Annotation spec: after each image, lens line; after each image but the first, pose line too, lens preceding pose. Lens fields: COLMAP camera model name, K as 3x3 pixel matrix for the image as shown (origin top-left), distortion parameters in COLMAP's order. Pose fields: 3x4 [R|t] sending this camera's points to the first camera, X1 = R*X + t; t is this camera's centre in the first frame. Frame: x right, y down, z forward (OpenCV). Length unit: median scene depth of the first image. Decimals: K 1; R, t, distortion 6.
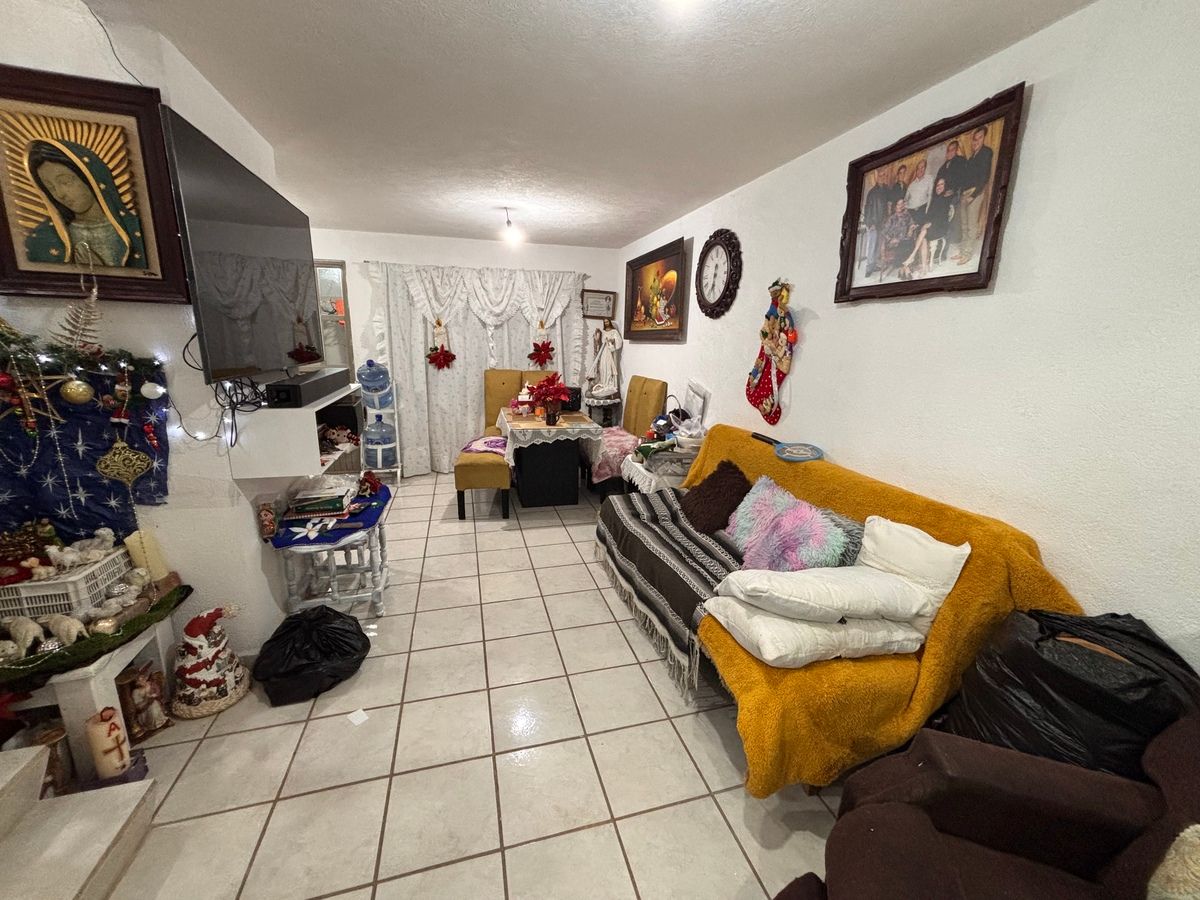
lens RADIAL K [[482.4, 0, 601.9], [0, 482.4, 451.1], [0, 0, 1]] dist [0.008853, -0.000233]
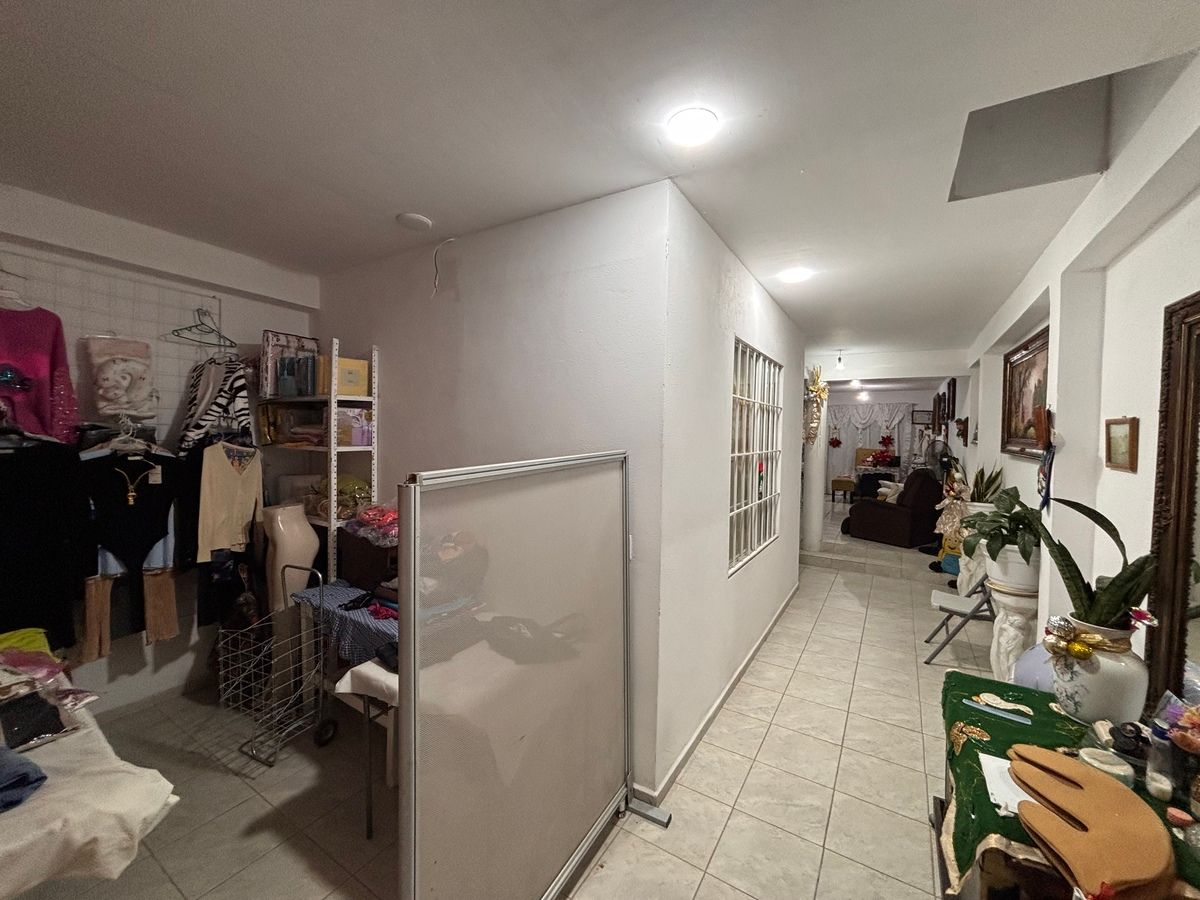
lens RADIAL K [[482.4, 0, 597.6], [0, 482.4, 446.1], [0, 0, 1]] dist [0.008853, -0.000233]
pose [[0.672834, 0.012482, -0.739688, 0.585701], [-0.162599, 0.977903, -0.131401, 0.297238], [0.721703, 0.208684, 0.659996, -1.281318]]
